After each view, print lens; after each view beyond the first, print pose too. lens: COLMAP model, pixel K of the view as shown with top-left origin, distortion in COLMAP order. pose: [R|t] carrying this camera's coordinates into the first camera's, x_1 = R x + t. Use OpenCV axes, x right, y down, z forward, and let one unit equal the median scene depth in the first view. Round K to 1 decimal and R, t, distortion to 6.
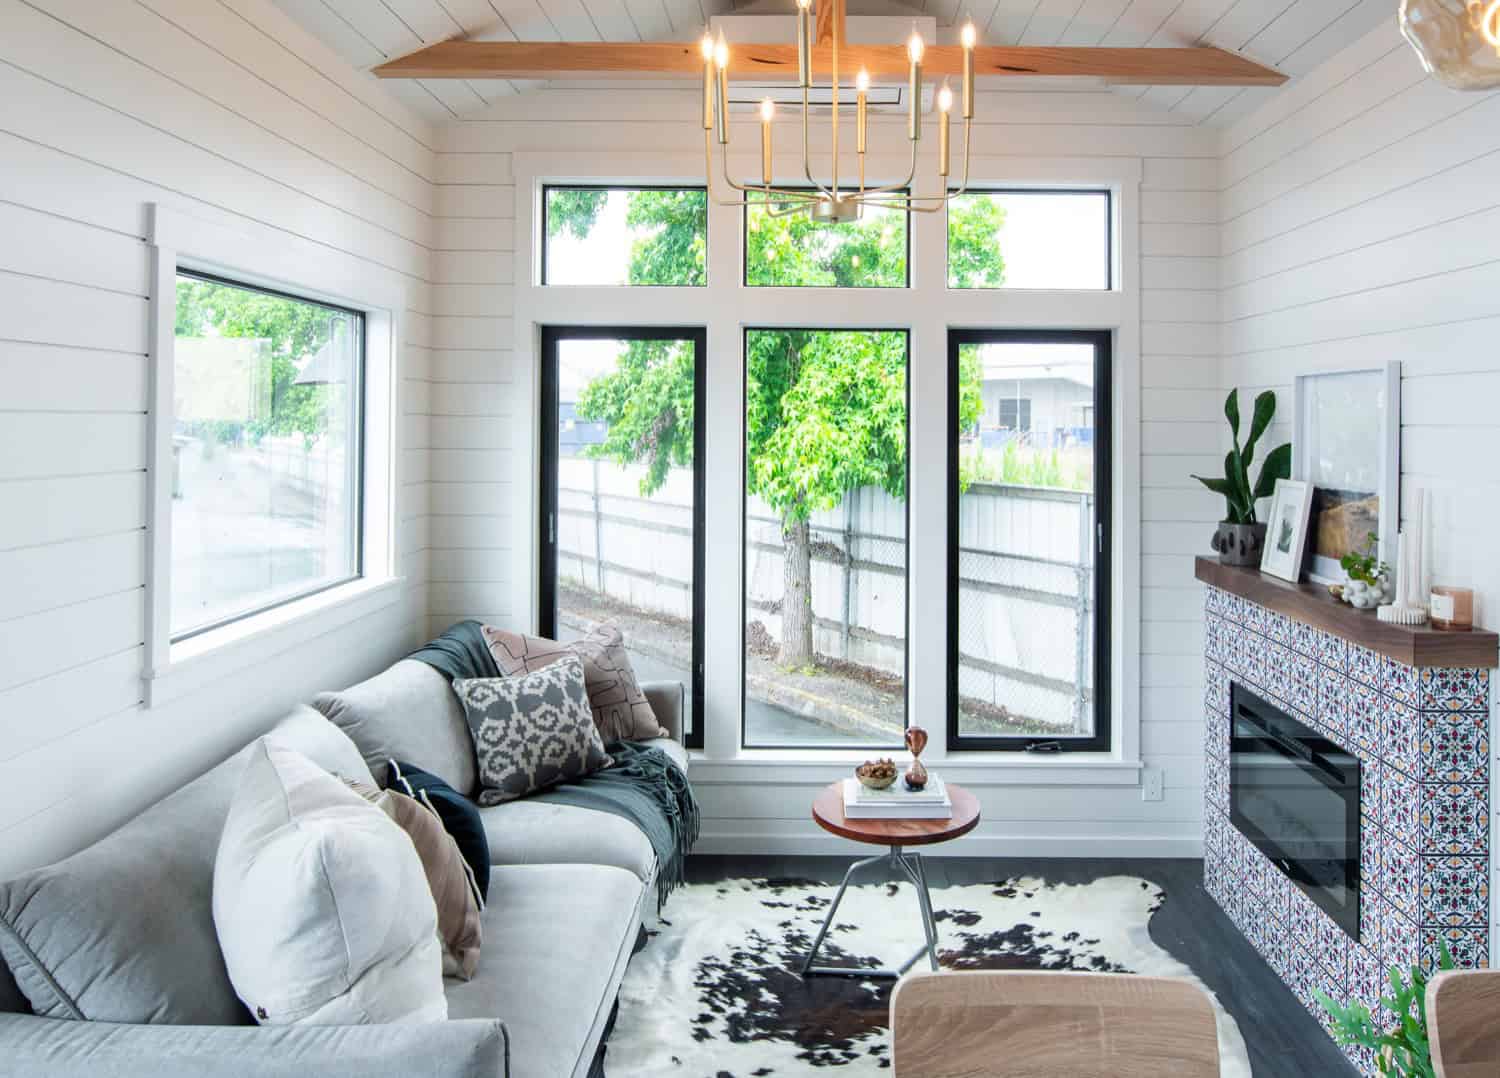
lens RADIAL K [[1029.2, 0, 920.4], [0, 1029.2, 427.1], [0, 0, 1]] dist [-0.000613, -0.005001]
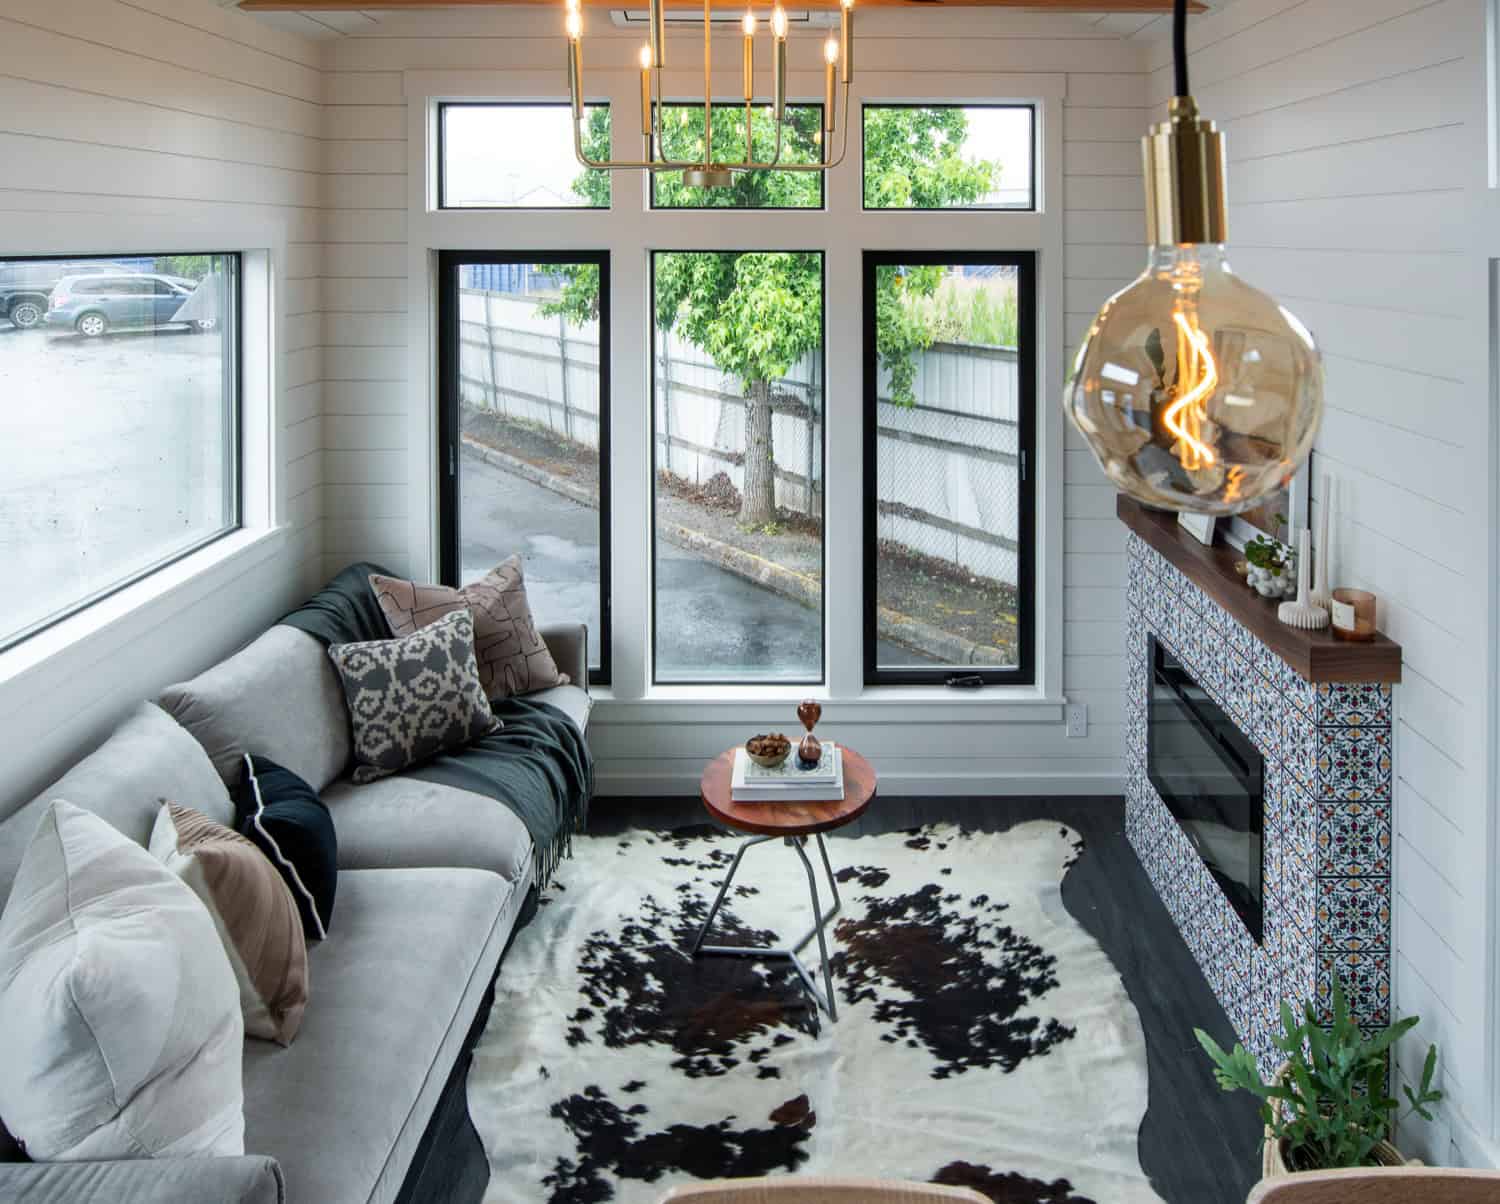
lens RADIAL K [[1025.1, 0, 915.6], [0, 1025.1, 253.6], [0, 0, 1]] dist [0.006271, -0.006271]
pose [[0.999999, -0.001309, 0.000633, 0.086636], [0.001296, 0.999803, 0.019822, -0.130555], [-0.000658, -0.019821, 0.999803, 0.049884]]
